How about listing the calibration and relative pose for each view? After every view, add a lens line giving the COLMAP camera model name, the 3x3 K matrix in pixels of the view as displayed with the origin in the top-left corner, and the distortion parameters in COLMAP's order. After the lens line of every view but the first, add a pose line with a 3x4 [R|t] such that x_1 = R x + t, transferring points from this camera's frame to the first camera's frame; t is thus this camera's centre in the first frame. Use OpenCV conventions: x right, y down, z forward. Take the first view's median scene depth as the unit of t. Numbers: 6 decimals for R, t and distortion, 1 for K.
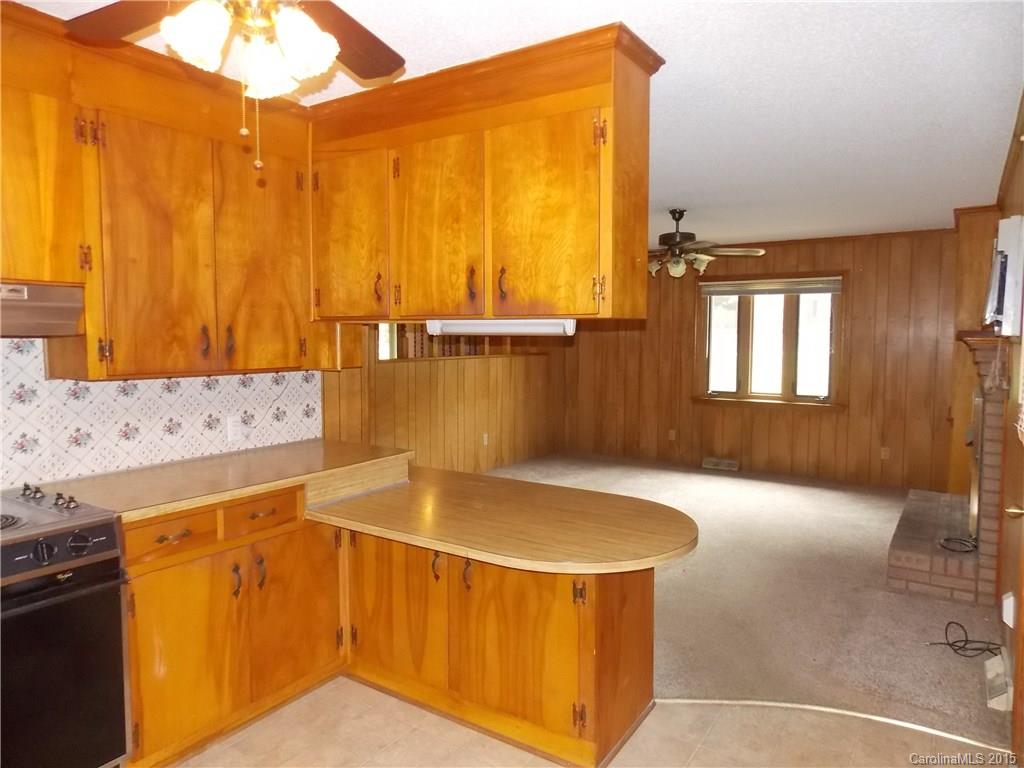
lens RADIAL K [[675.7, 0, 507.4], [0, 675.7, 380.8], [0, 0, 1]] dist [0.002233, 0.000107]
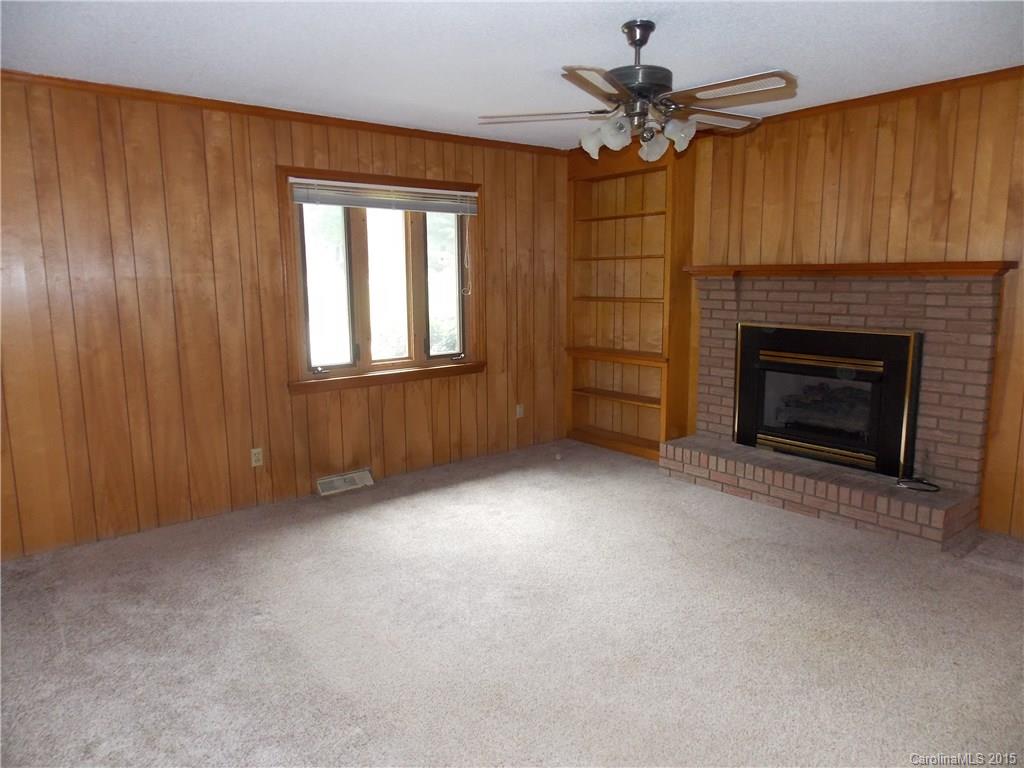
lens RADIAL K [[675.7, 0, 507.4], [0, 675.7, 380.8], [0, 0, 1]] dist [0.002233, 0.000107]
pose [[0.281864, -0.158223, 0.946318, -0.235253], [0.074598, 0.986937, 0.142795, -0.049265], [-0.956550, 0.030345, 0.289985, 0.719917]]
